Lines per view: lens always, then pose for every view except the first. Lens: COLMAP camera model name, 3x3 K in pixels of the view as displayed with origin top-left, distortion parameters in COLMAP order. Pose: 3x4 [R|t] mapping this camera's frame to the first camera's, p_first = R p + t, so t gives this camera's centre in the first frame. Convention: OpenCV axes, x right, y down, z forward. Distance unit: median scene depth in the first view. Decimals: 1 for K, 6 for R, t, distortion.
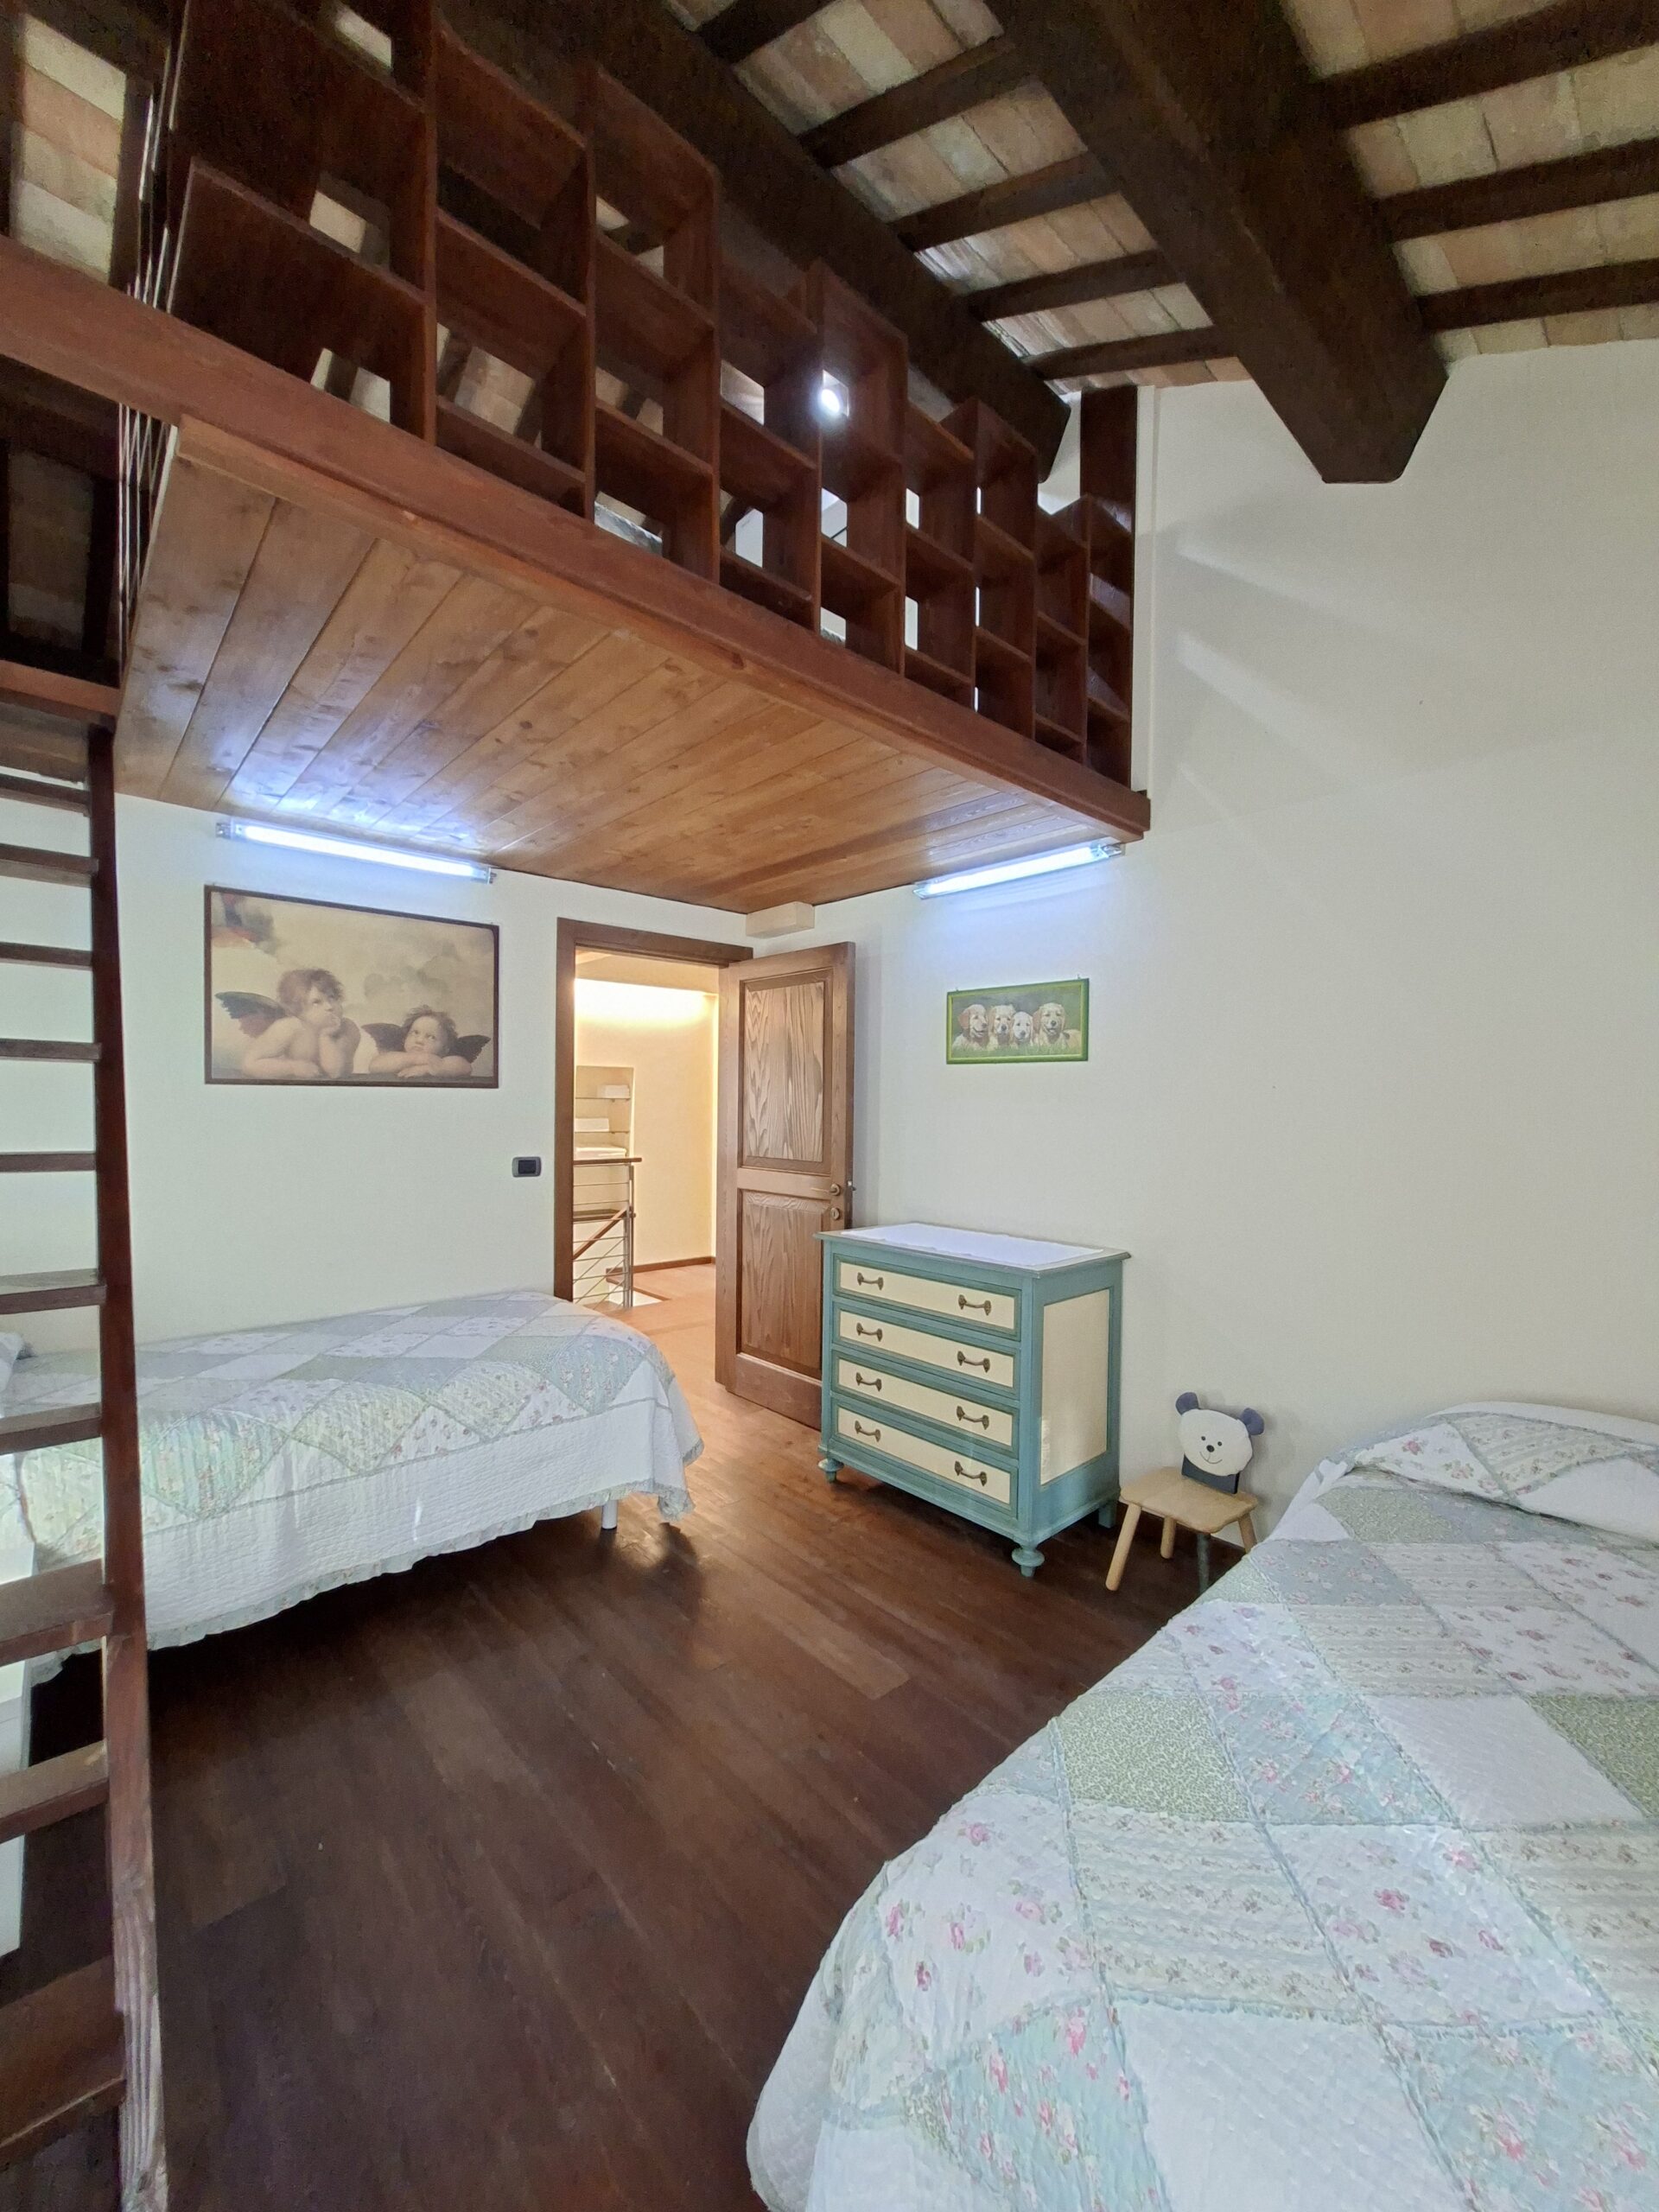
lens RADIAL K [[871.2, 0, 827.4], [0, 871.2, 1114.2], [0, 0, 1]] dist [0.001164, 0.000976]
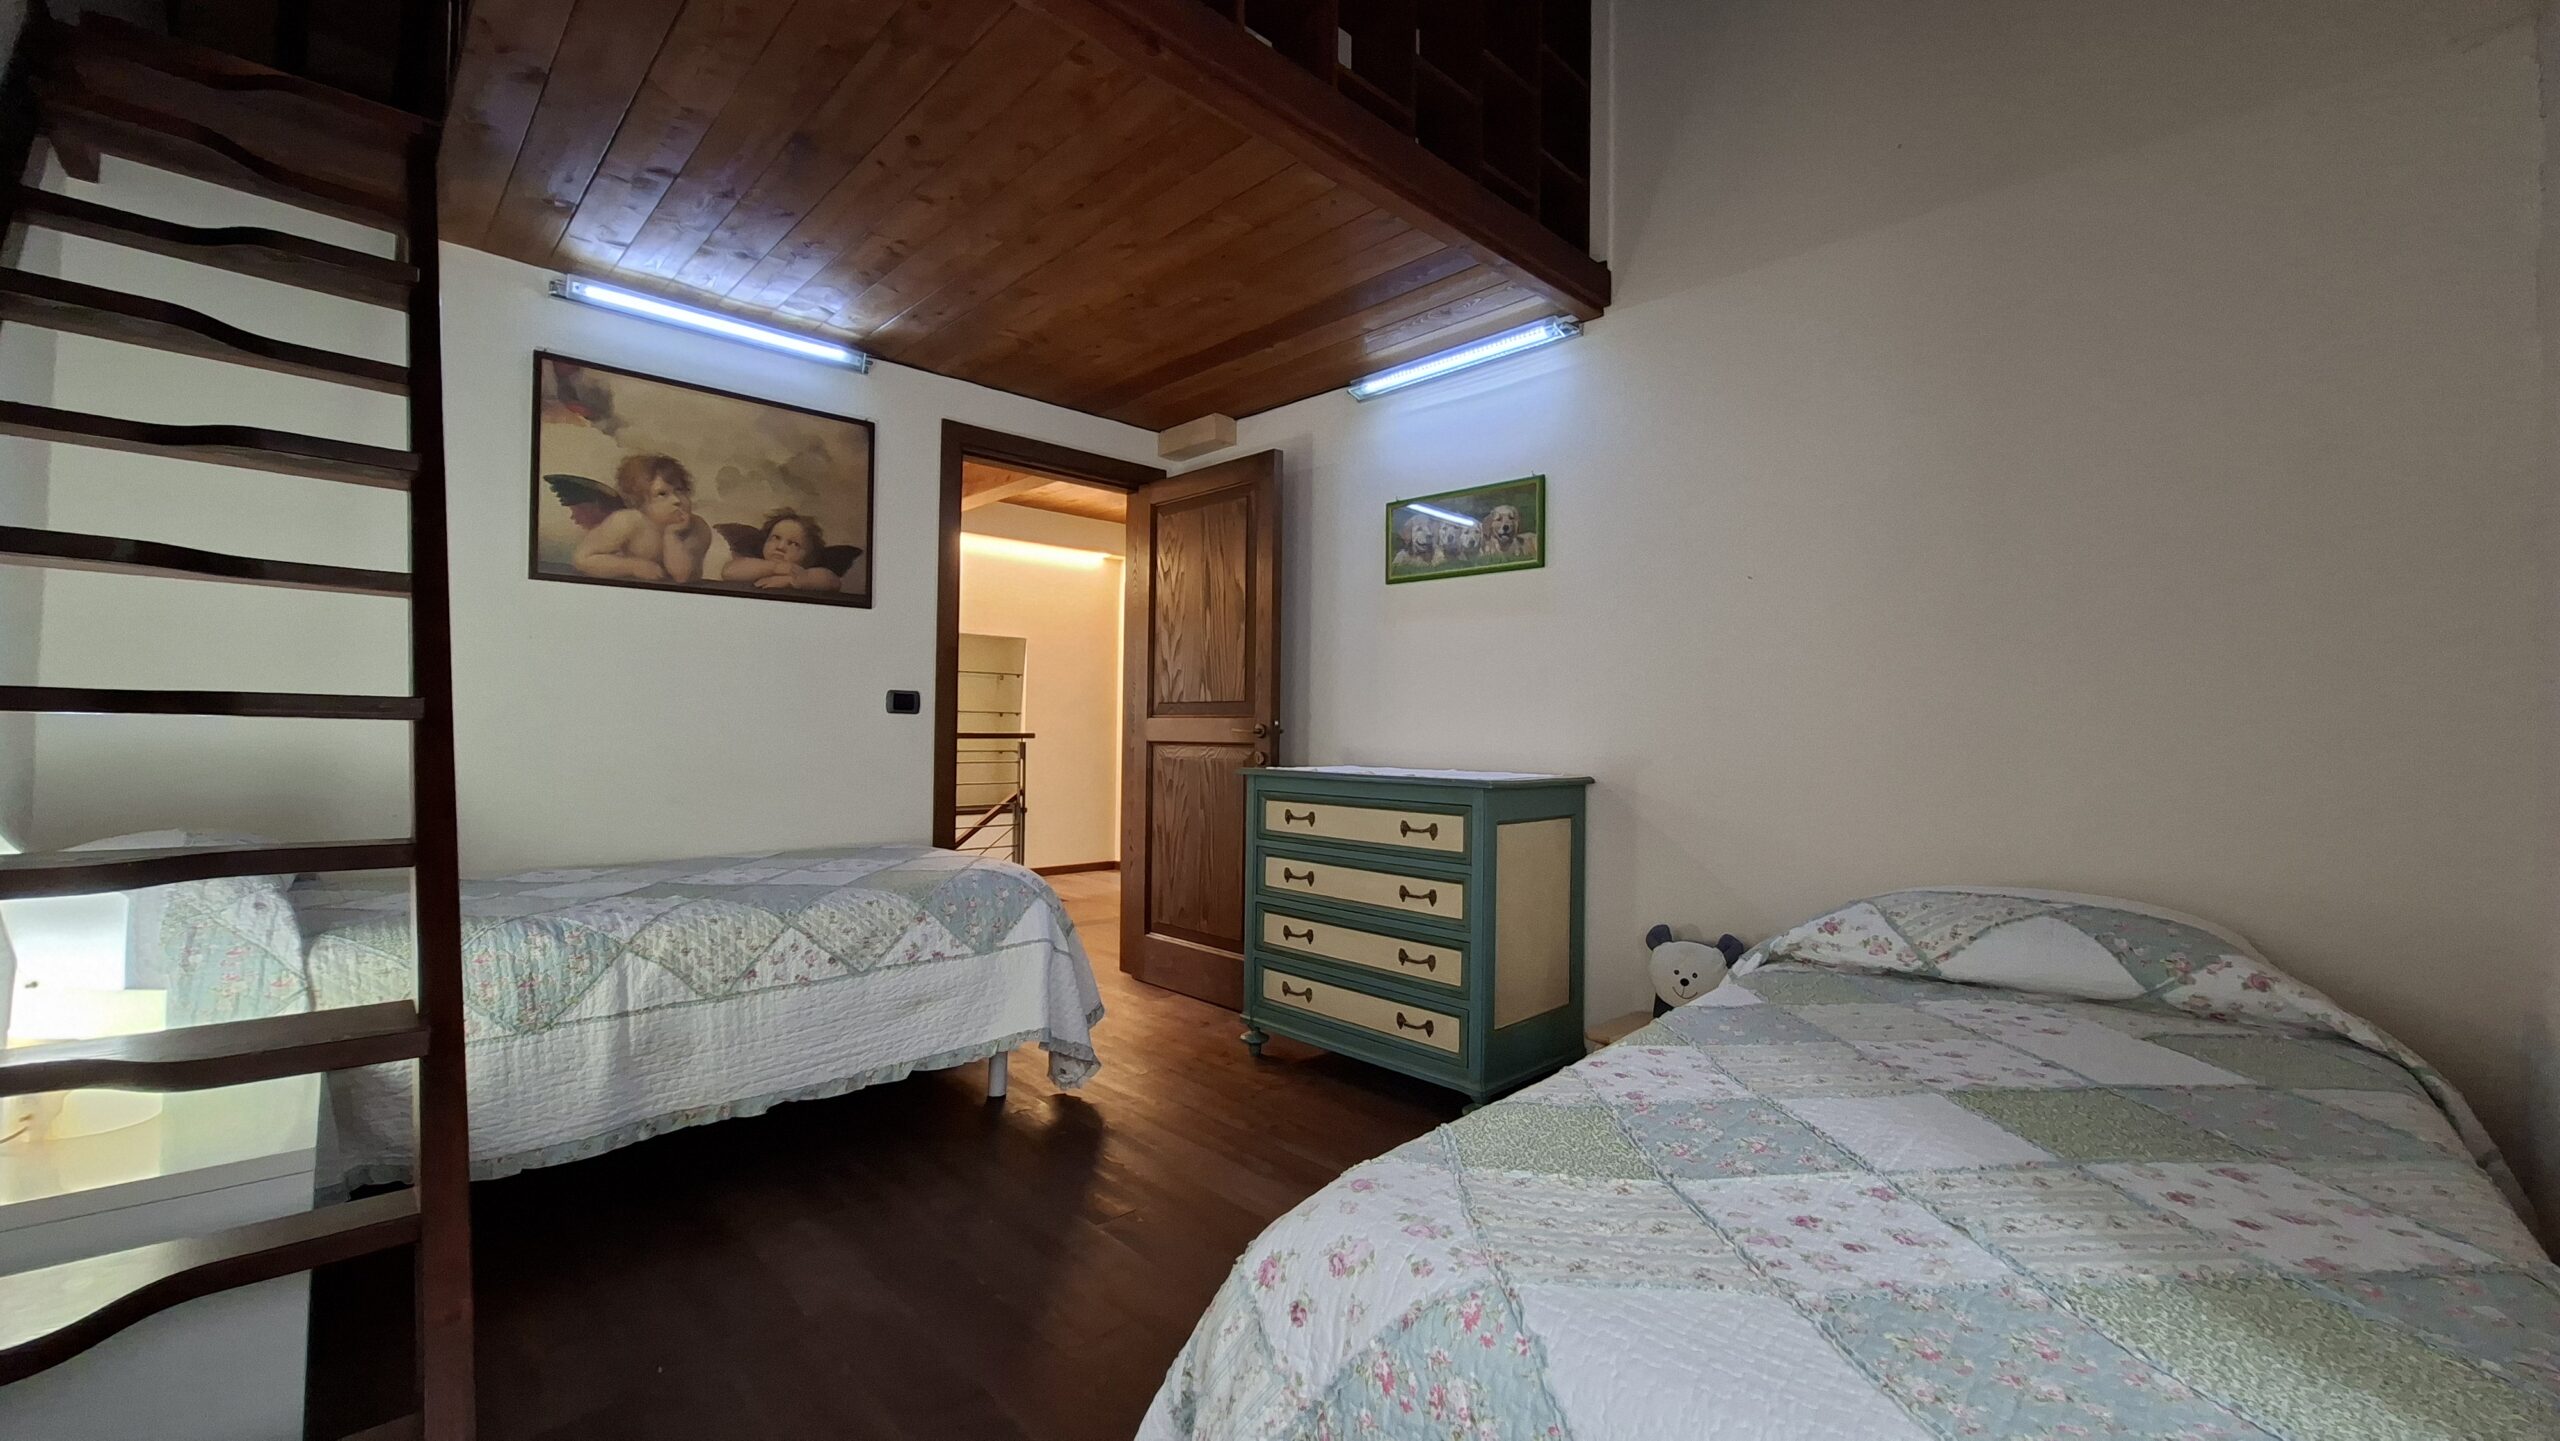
lens RADIAL K [[1007.0, 0, 1280.3], [0, 1007.0, 716.1], [0, 0, 1]] dist [-0.001252, -0.001162]
pose [[0.999500, 0.001446, 0.031591, -0.002925], [-0.000442, 0.999495, -0.031767, 0.133784], [-0.031621, 0.031737, 0.998996, -0.013585]]
